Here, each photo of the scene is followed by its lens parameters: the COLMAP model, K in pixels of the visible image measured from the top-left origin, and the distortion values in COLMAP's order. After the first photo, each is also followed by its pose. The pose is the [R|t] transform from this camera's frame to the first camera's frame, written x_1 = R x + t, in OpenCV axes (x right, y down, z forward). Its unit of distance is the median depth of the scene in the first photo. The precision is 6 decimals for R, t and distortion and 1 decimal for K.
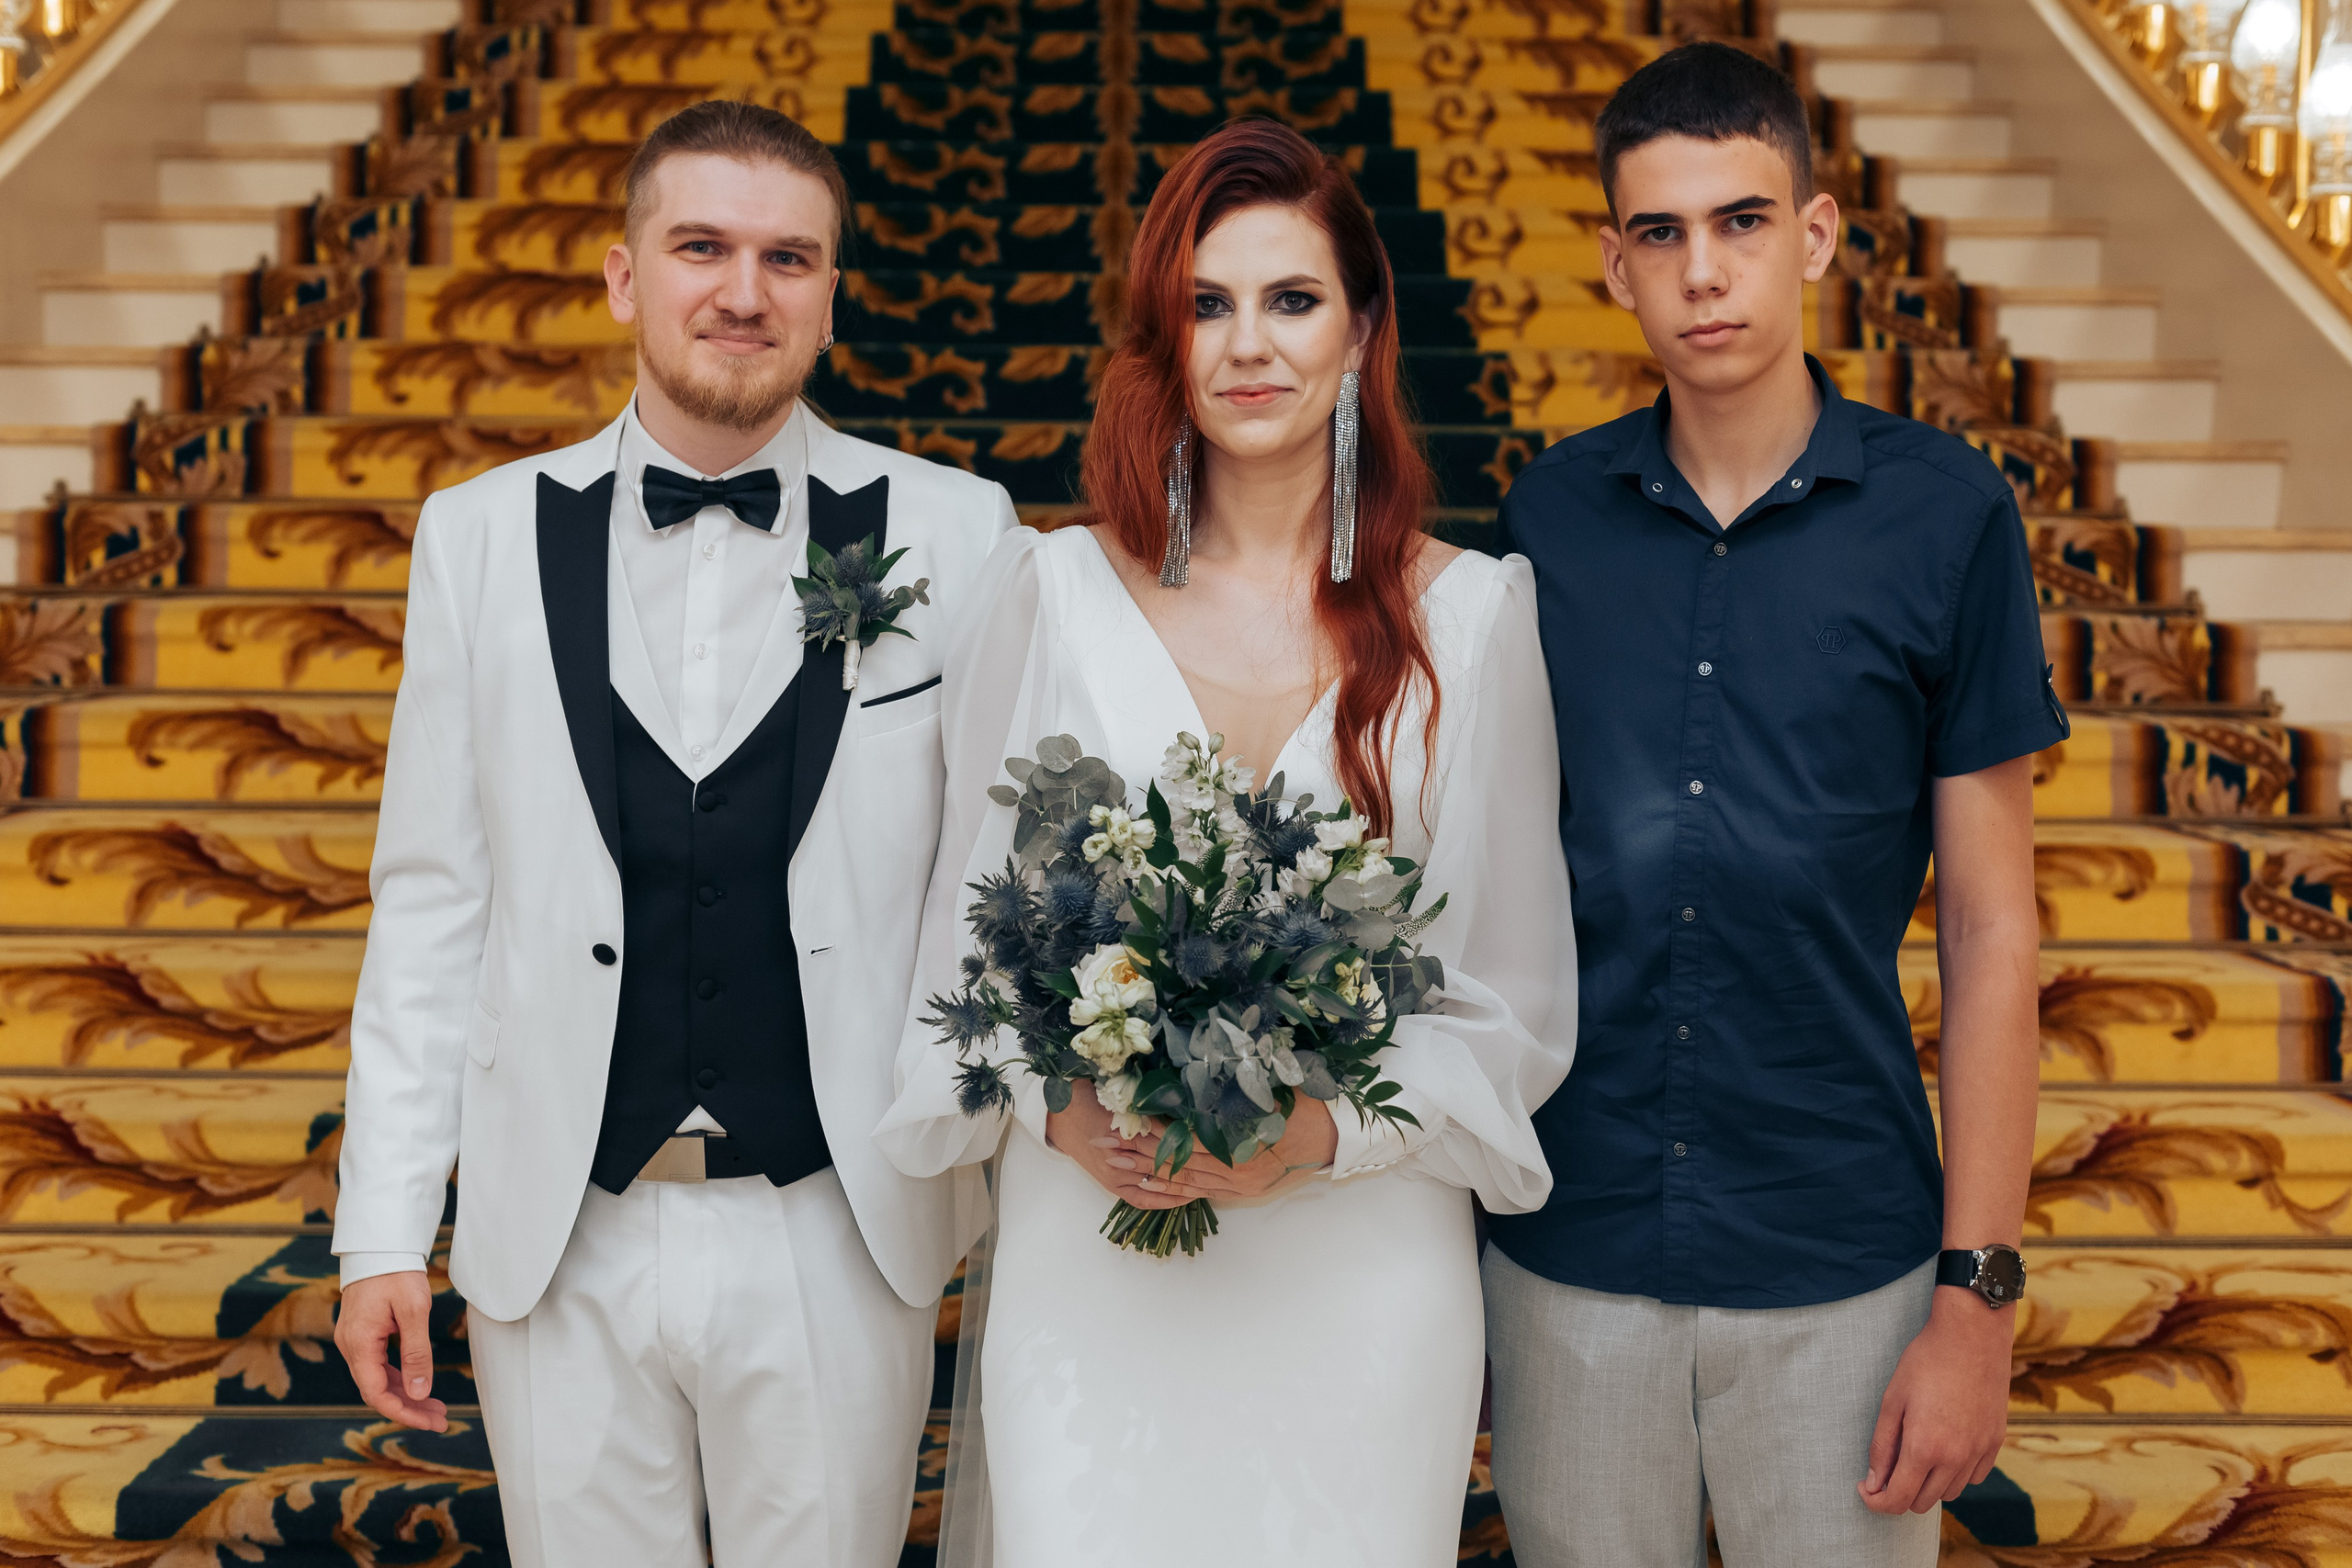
lens RADIAL K [[3599.1, 0, 1167.5], [0, 3599.1, 768.0], [0, 0, 1]] dist [0.006313, -0.092169]
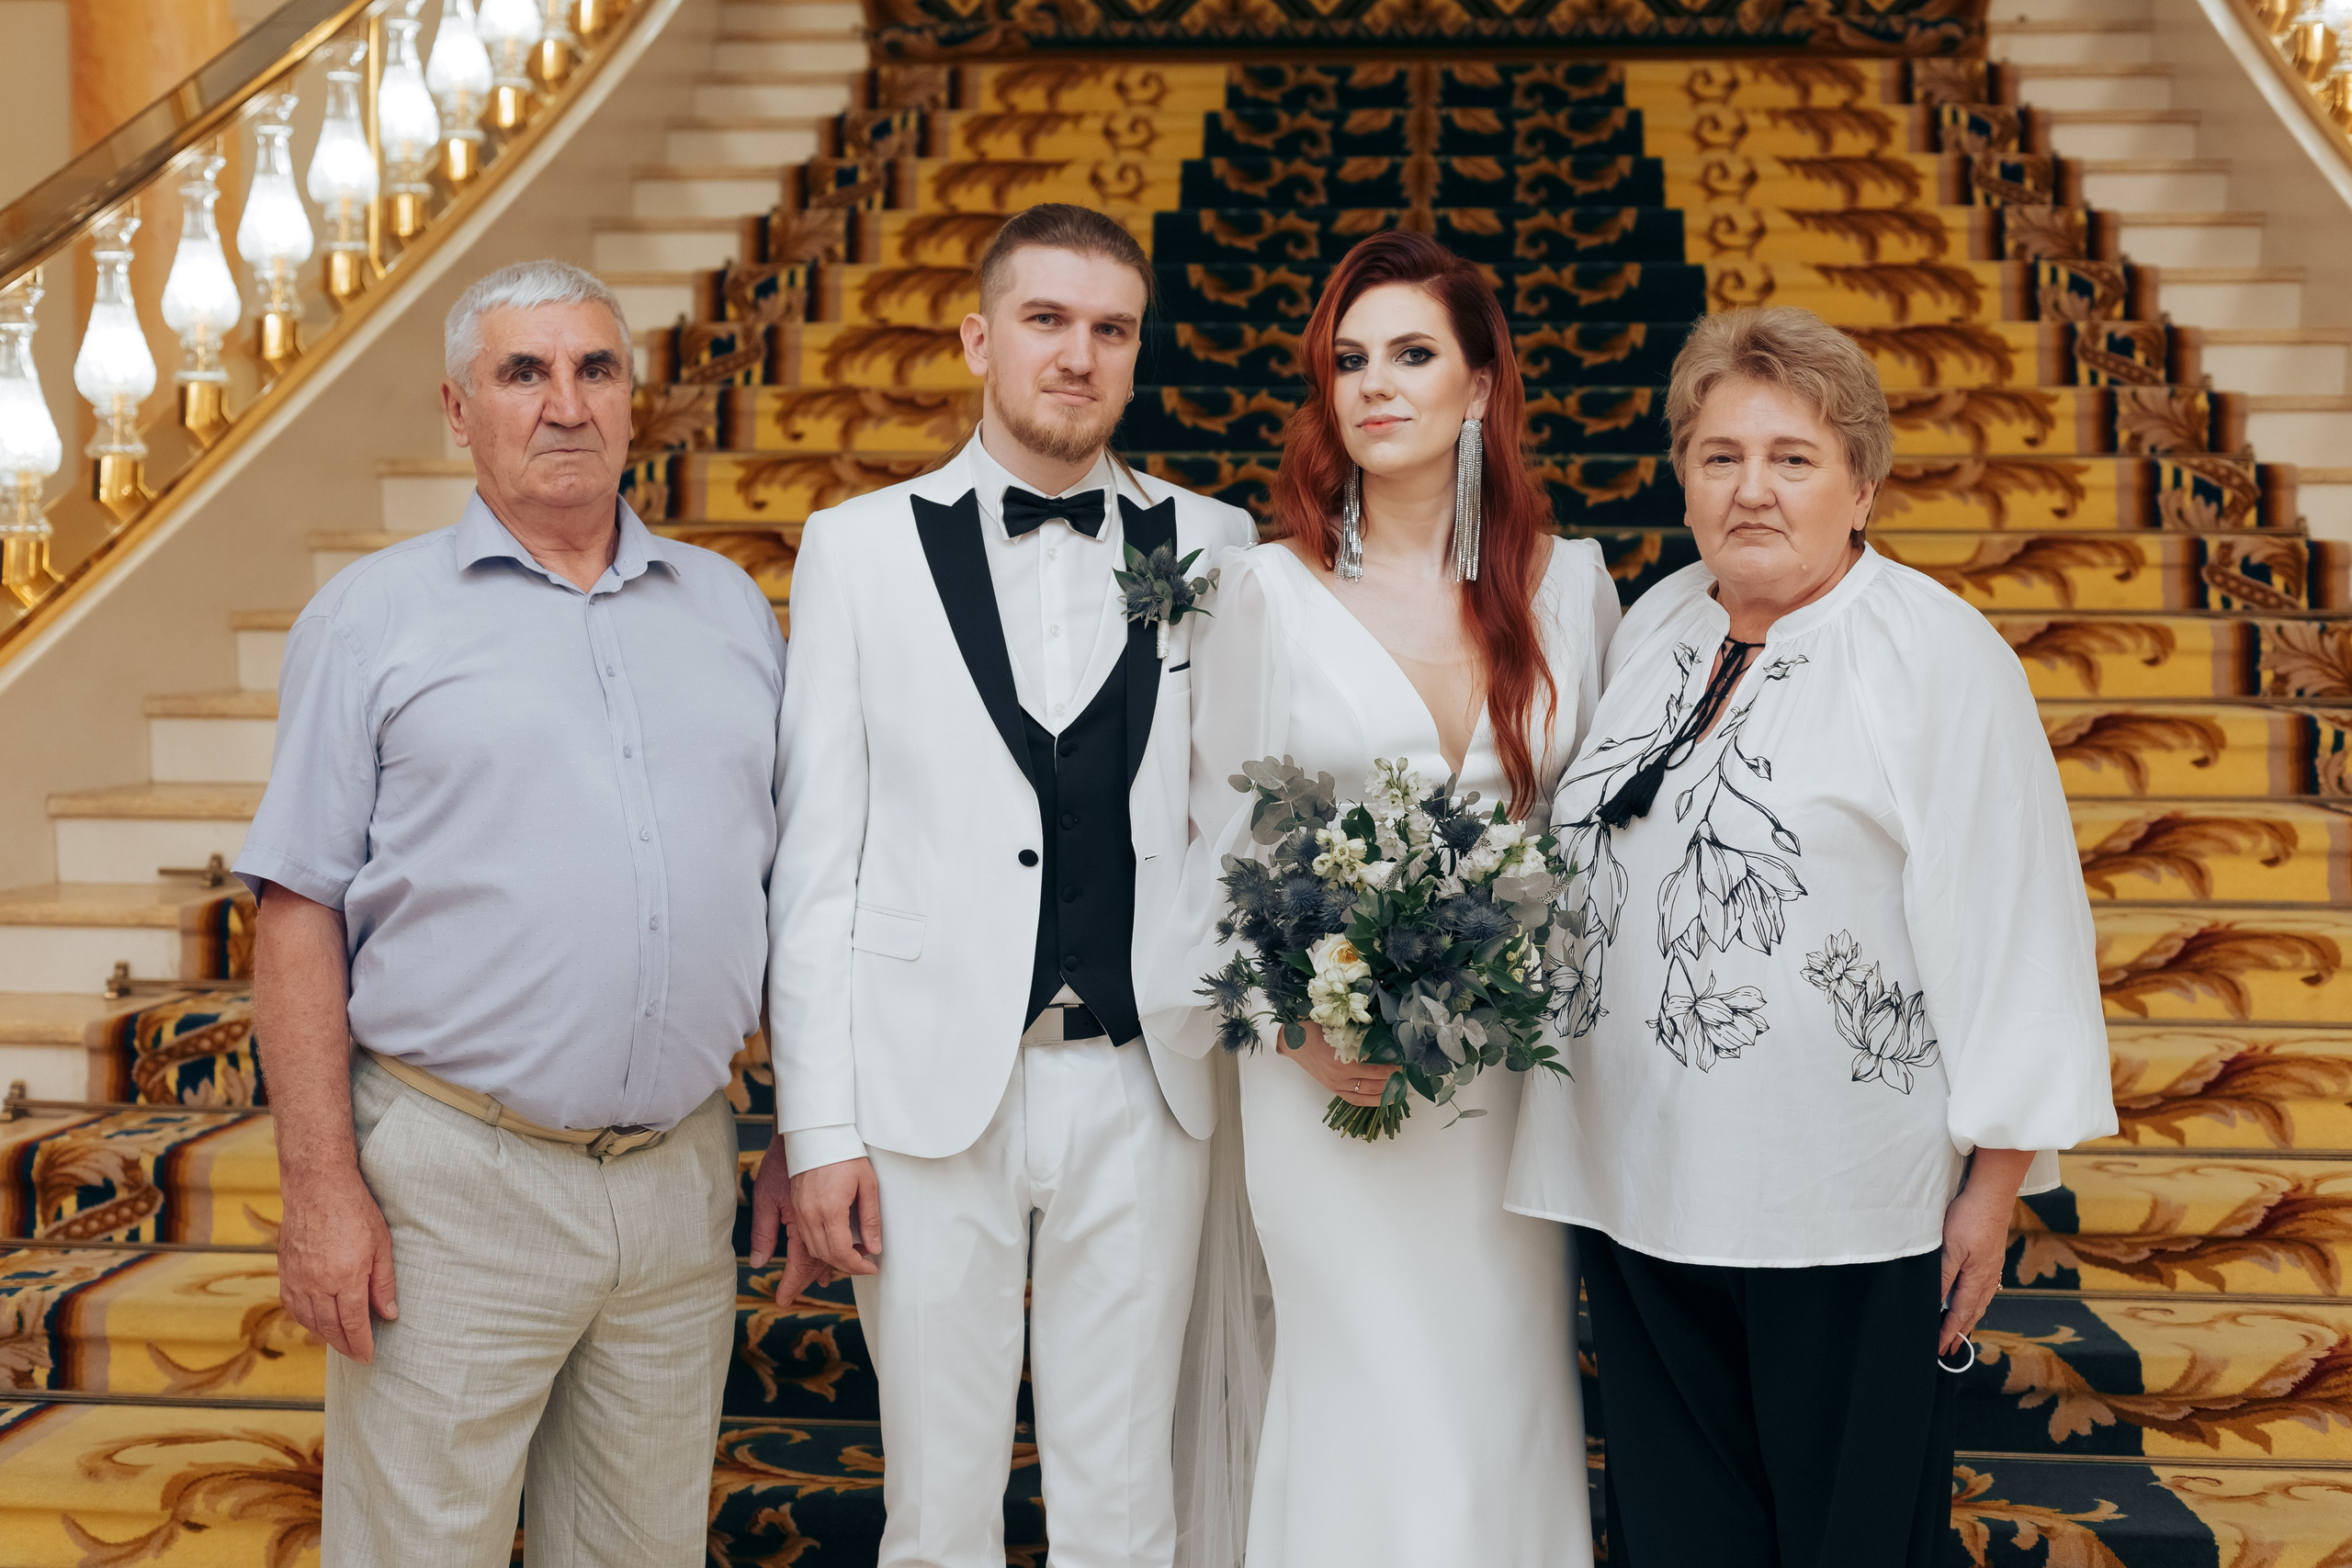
lens RADIAL K [[3427.7, 0, 1161.9], [0, 3427.7, 791.1], [0, 0, 1]] dist [0.004783, -0.071673]
pose [[0.994702, 0.005270, -0.102664, 0.020153], [-0.004915, 0.999981, 0.003708, 0.008154], [0.102681, -0.003183, 0.994709, -0.097968]]
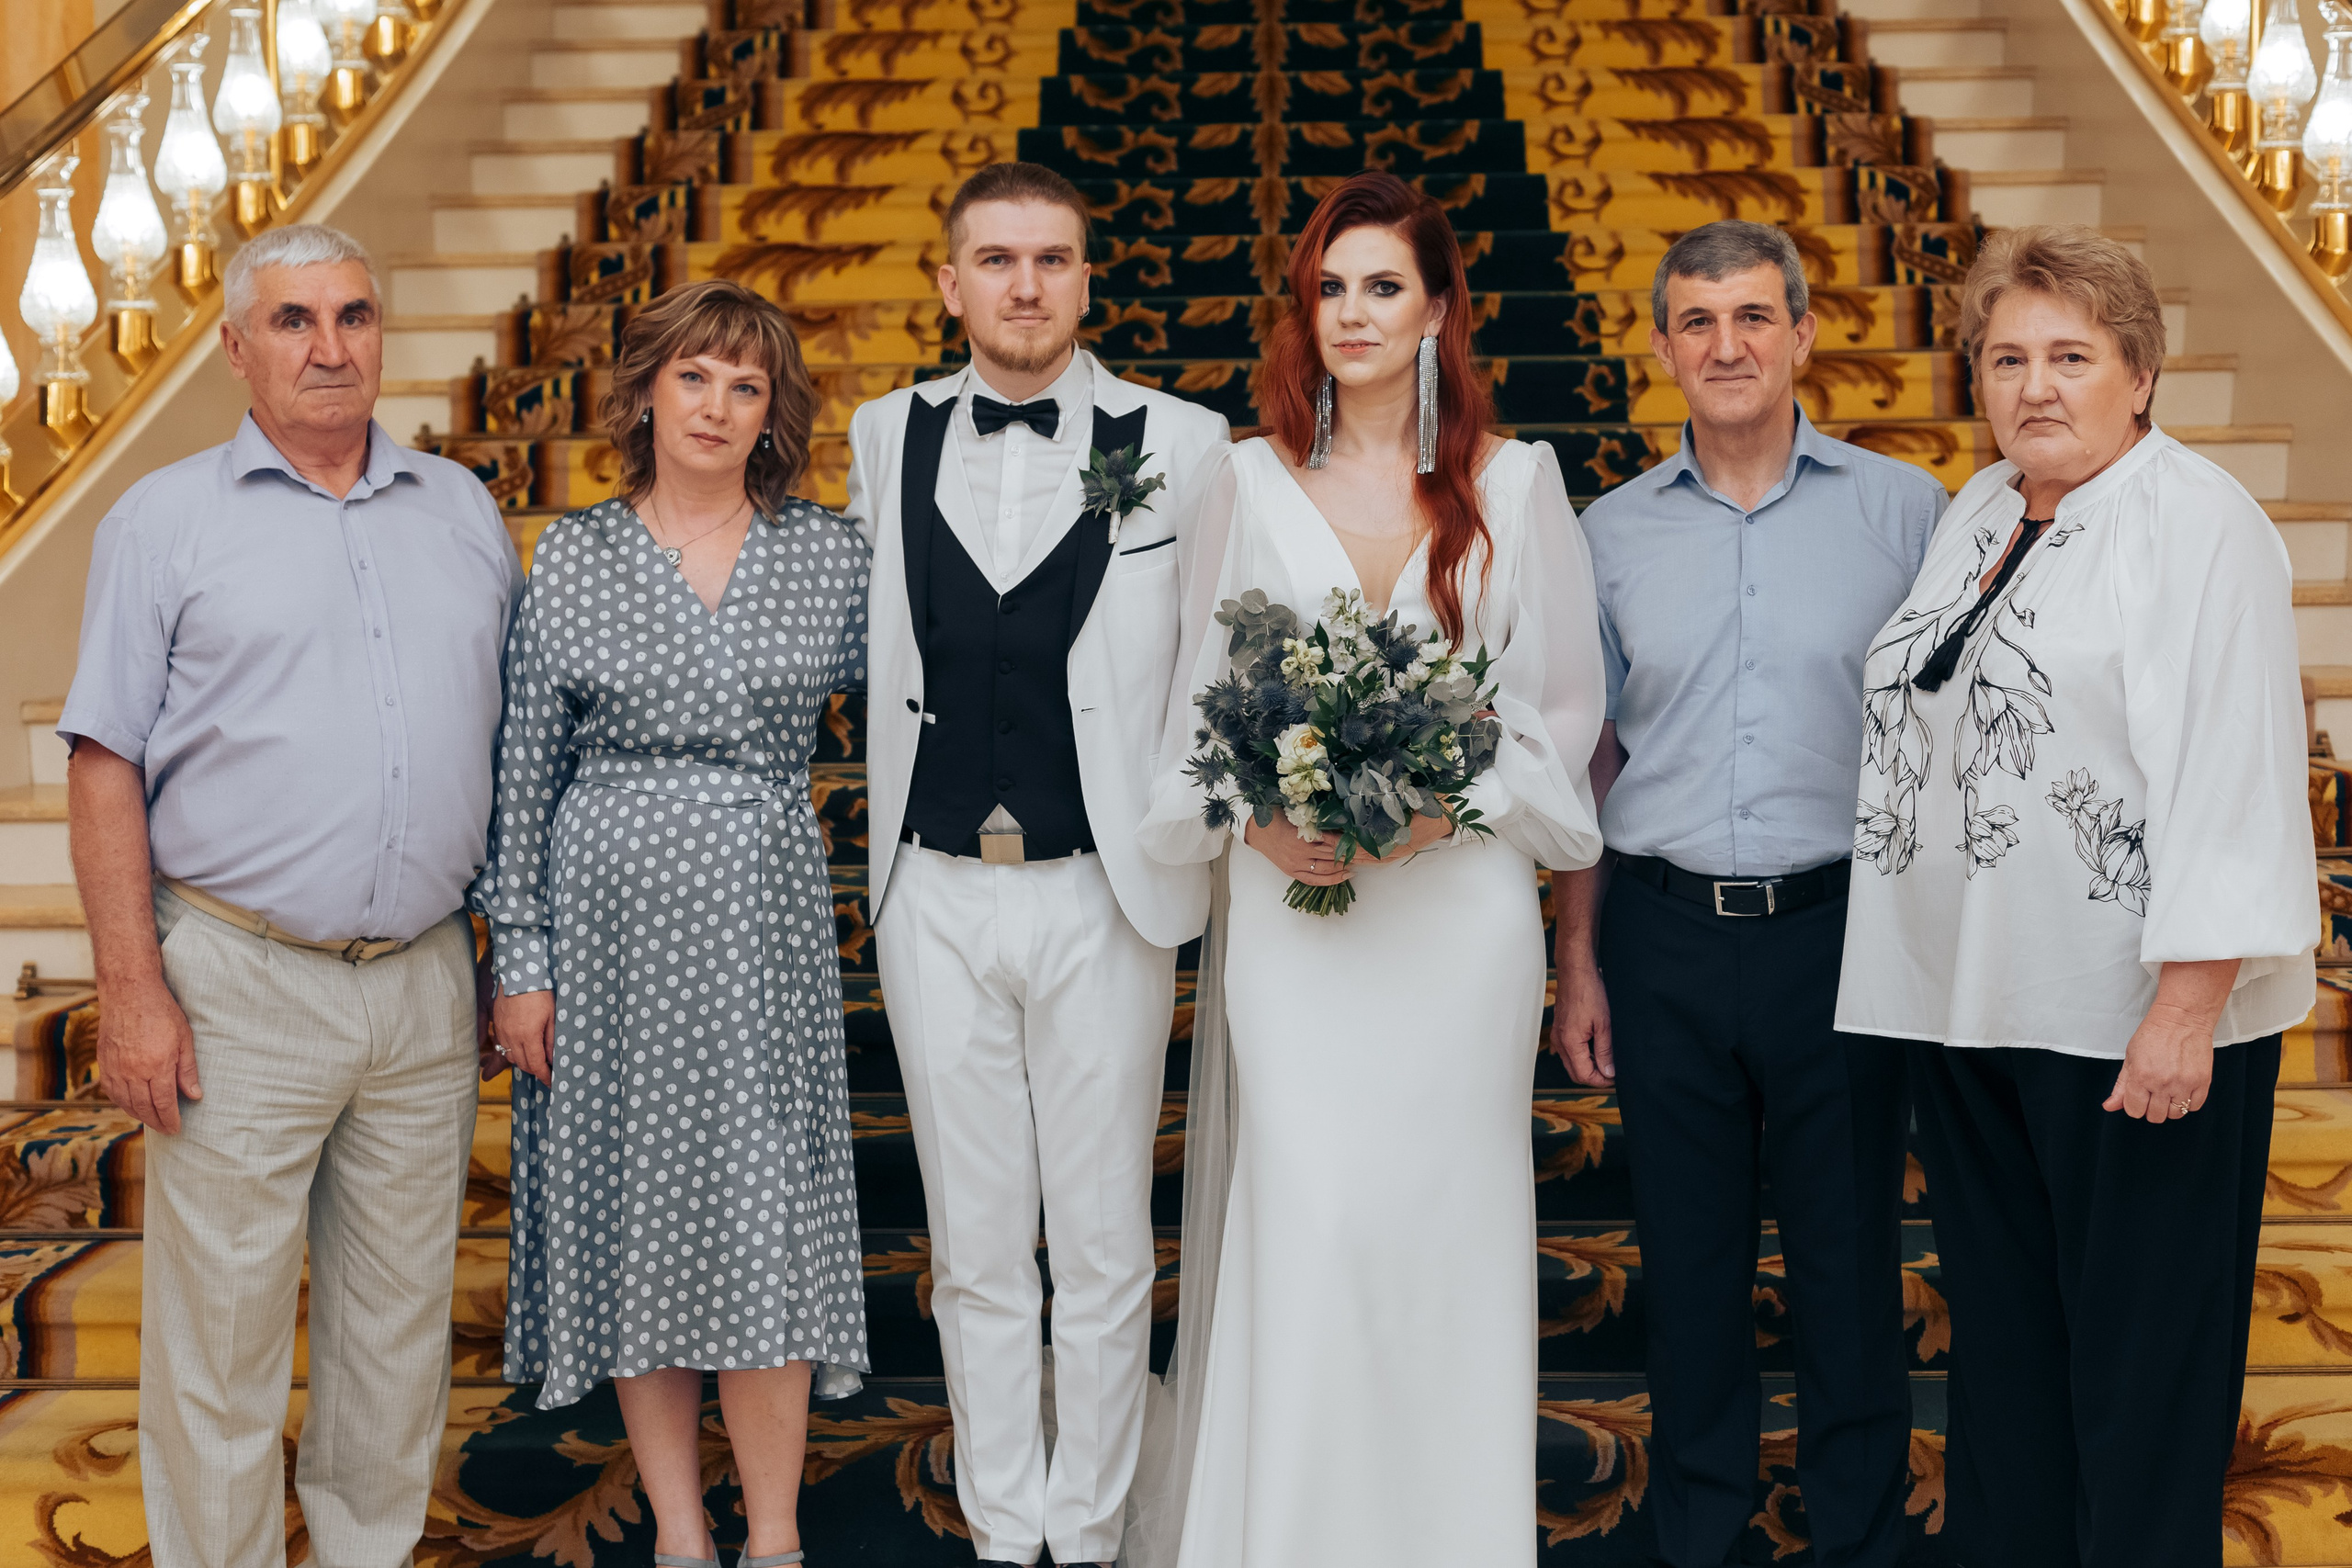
lens RADIAL K [[3726.0, 0, 1194.2], [0, 3726.0, 747.8], [0, 0, 1]] dist [0.003255, -0.078216]
pose [[0.999207, -0.017946, -0.035551, 0.000878], [0.018355, 0.999768, 0.011237, 0.020971], [0.035341, -0.011881, 0.999305, -0.261837]]
